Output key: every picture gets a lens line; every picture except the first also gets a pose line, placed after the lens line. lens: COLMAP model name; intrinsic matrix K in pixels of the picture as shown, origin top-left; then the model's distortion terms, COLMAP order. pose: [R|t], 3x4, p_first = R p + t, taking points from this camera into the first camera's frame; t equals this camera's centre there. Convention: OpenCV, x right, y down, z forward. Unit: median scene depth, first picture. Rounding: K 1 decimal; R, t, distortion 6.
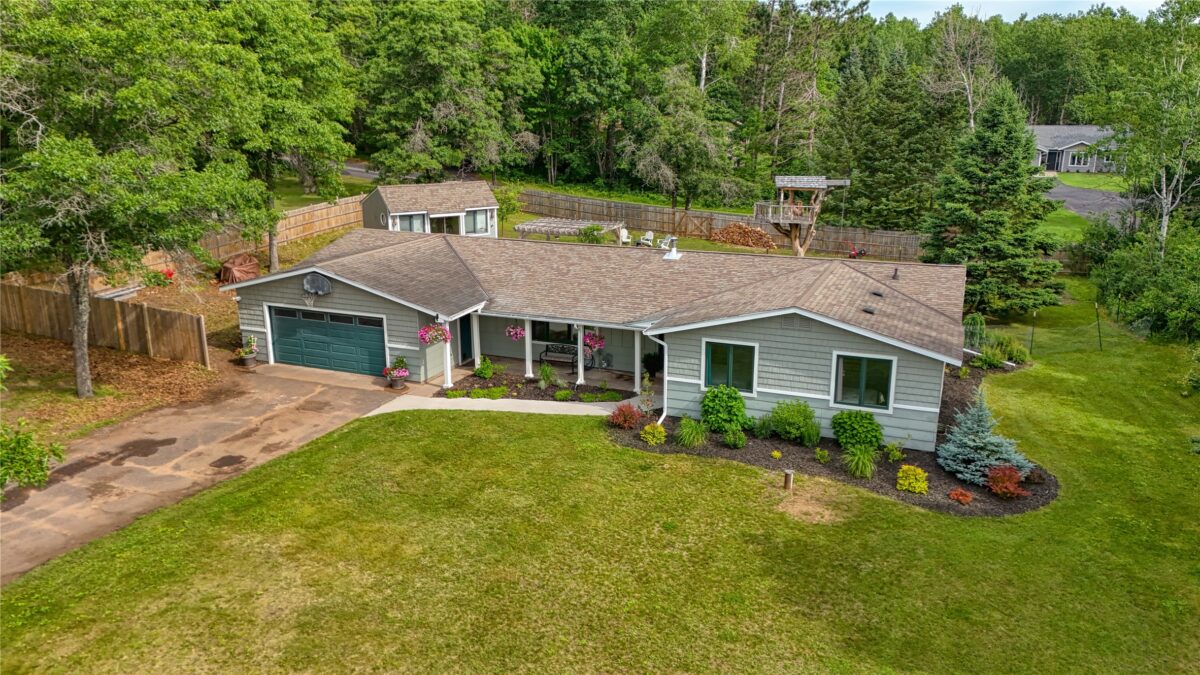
lens RADIAL K [[888.7, 0, 600.0], [0, 888.7, 337.5], [0, 0, 1]] dist [0.084475, -0.088539]
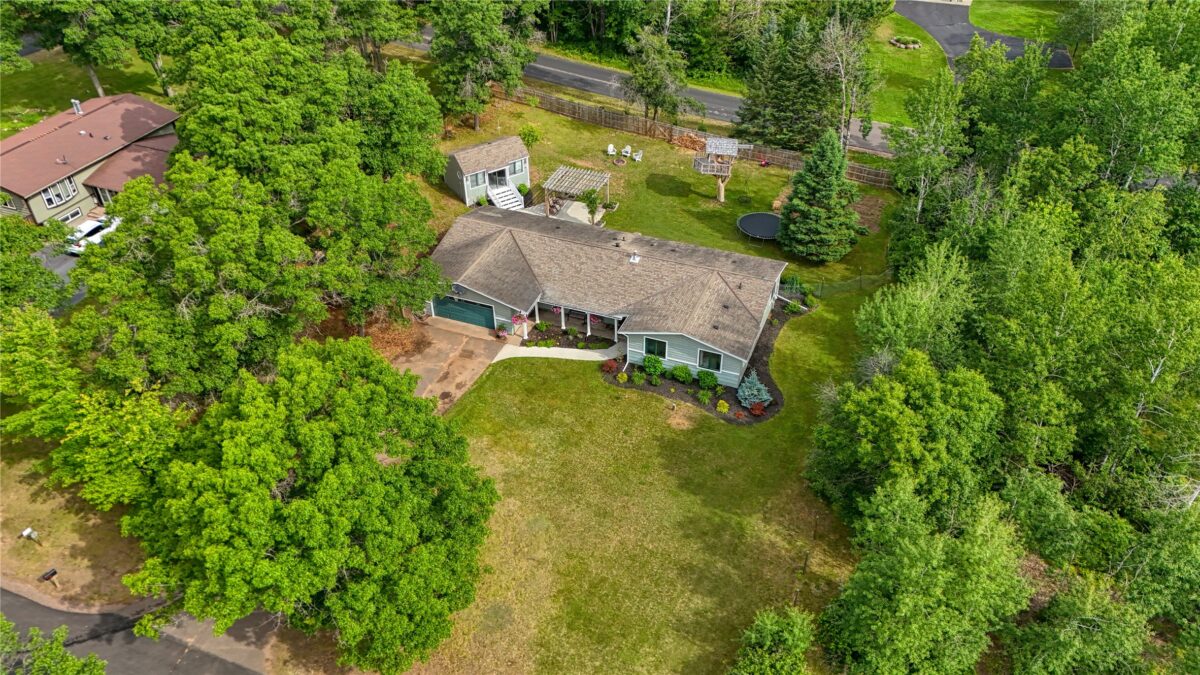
lens RADIAL K [[904.0, 0, 600.0], [0, 904.0, 337.5], [0, 0, 1]] dist [0.170083, -0.095415]
pose [[0.999890, -0.012884, 0.007301, -0.012616], [0.009203, 0.926868, 0.375275, -0.838427], [-0.011602, -0.375166, 0.926885, -1.101375]]
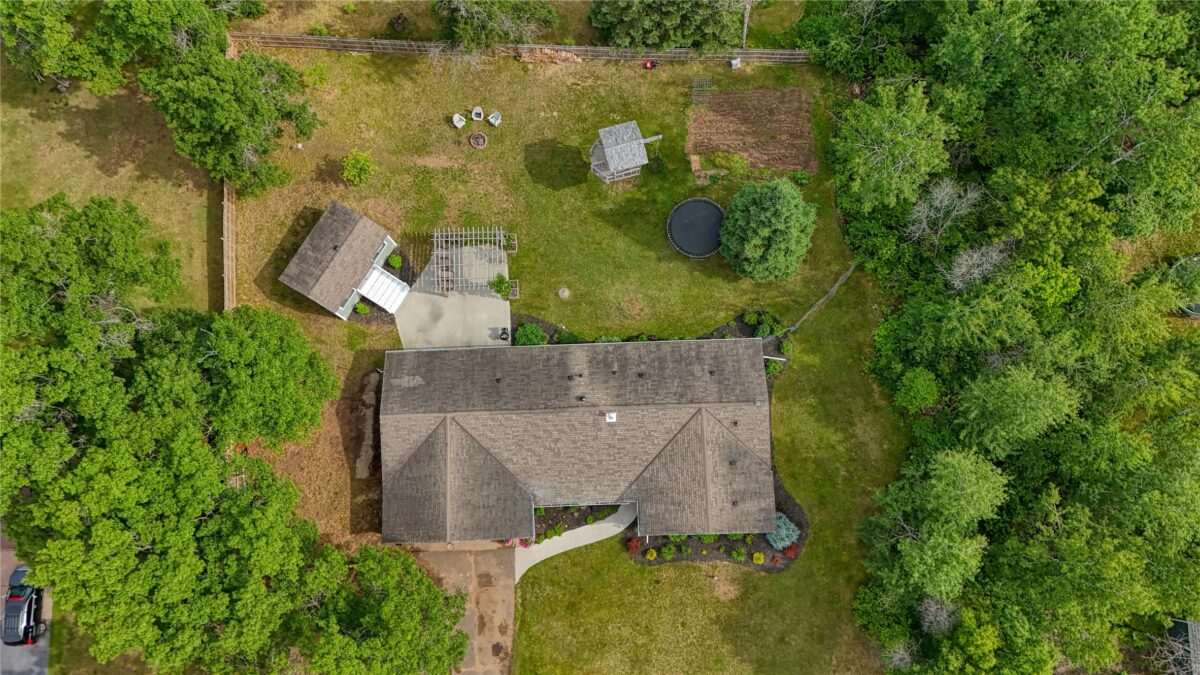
lens RADIAL K [[899.1, 0, 600.0], [0, 899.1, 337.5], [0, 0, 1]] dist [0.064159, -0.057812]
pose [[0.912802, -0.404964, 0.052875, 0.041937], [0.127878, 0.406367, 0.904717, -2.142381], [-0.387865, -0.819066, 0.422719, 0.506309]]
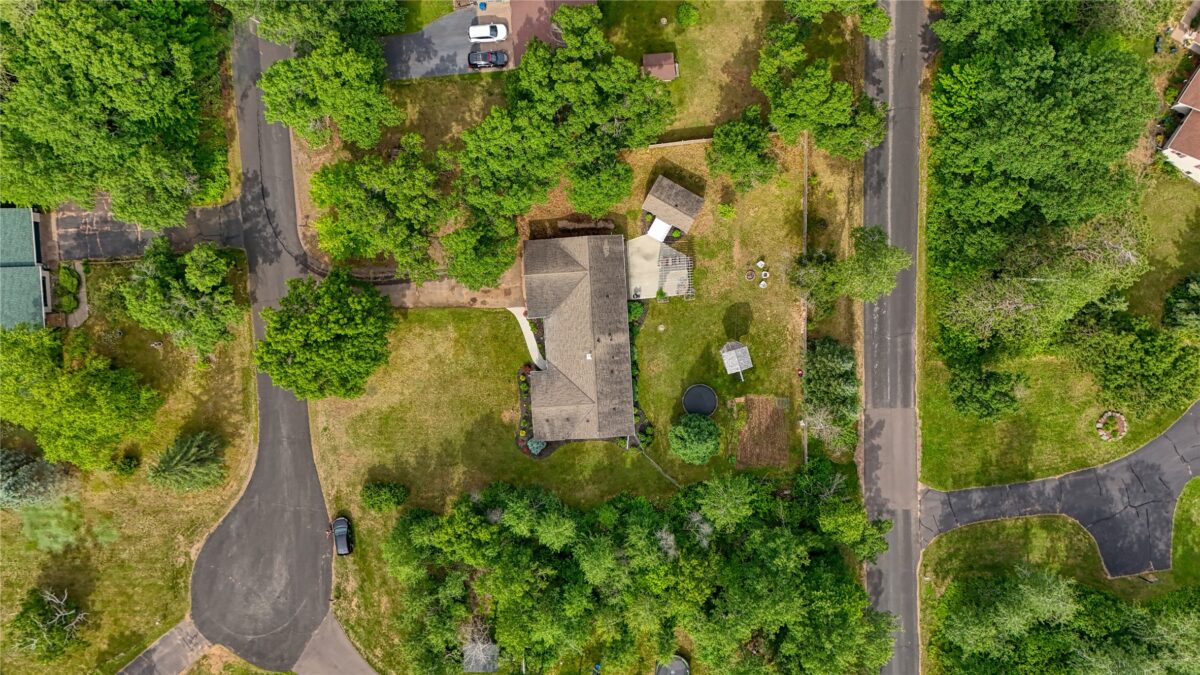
lens RADIAL K [[888.7, 0, 600.0], [0, 888.7, 337.5], [0, 0, 1]] dist [0.084475, -0.088539]
pose [[0.432282, 0.901694, -0.008982, 0.081704], [-0.201181, 0.106149, 0.973786, -4.110066], [0.879010, -0.419143, 0.227290, 0.402113]]
